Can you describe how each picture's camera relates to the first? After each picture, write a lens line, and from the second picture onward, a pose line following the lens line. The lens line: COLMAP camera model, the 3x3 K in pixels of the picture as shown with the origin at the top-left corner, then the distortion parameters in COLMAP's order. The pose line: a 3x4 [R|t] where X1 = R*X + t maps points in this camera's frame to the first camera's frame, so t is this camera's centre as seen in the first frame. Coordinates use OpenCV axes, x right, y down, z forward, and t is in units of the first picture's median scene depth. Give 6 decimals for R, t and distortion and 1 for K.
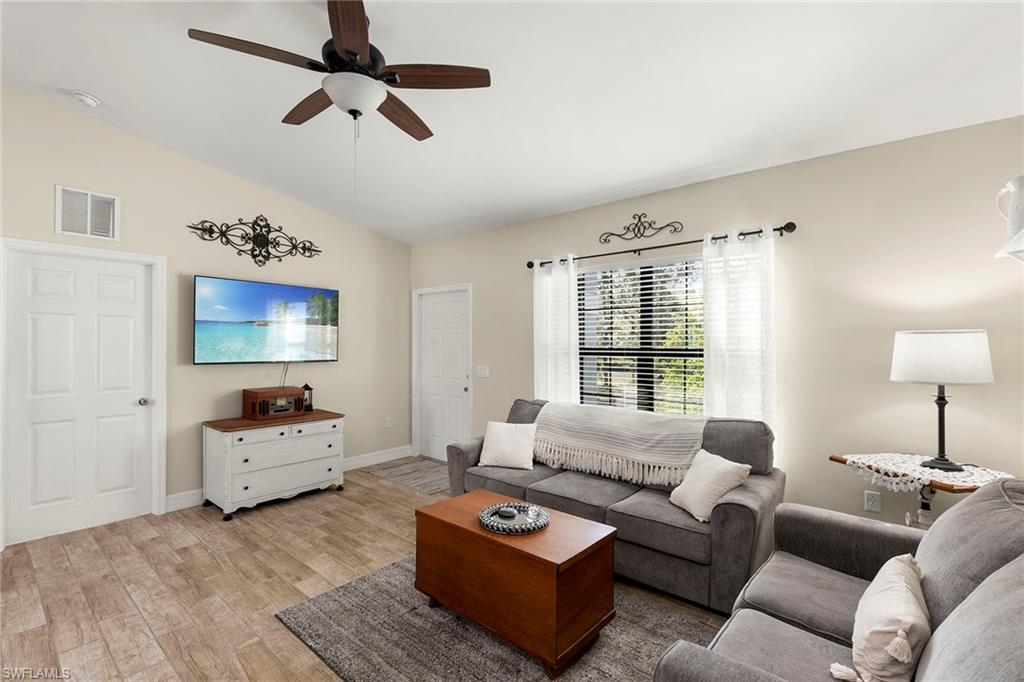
lens RADIAL K [[458.5, 0, 513.3], [0, 458.5, 341.6], [0, 0, 1]] dist [0.009754, -0.002462]
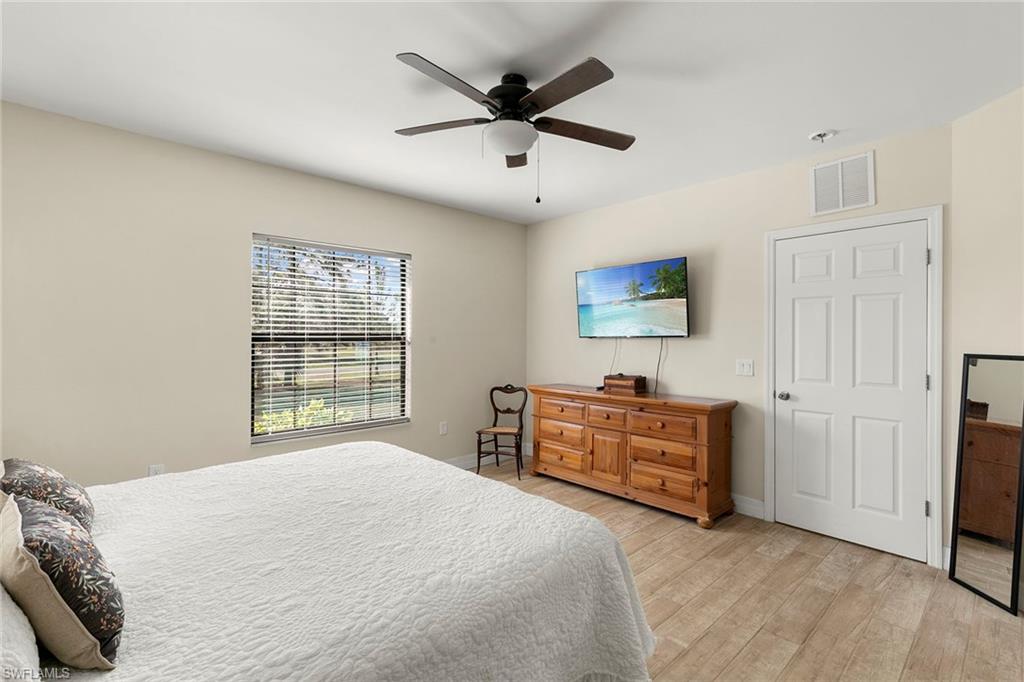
lens RADIAL K [[458.5, 0, 511.7], [0, 458.5, 340.9], [0, 0, 1]] dist [0.009754, -0.002462]
pose [[-0.137381, 0.001933, -0.990516, 0.716300], [0.003300, 0.999993, 0.001494, 0.062585], [0.990513, -0.003063, -0.137387, 1.061424]]
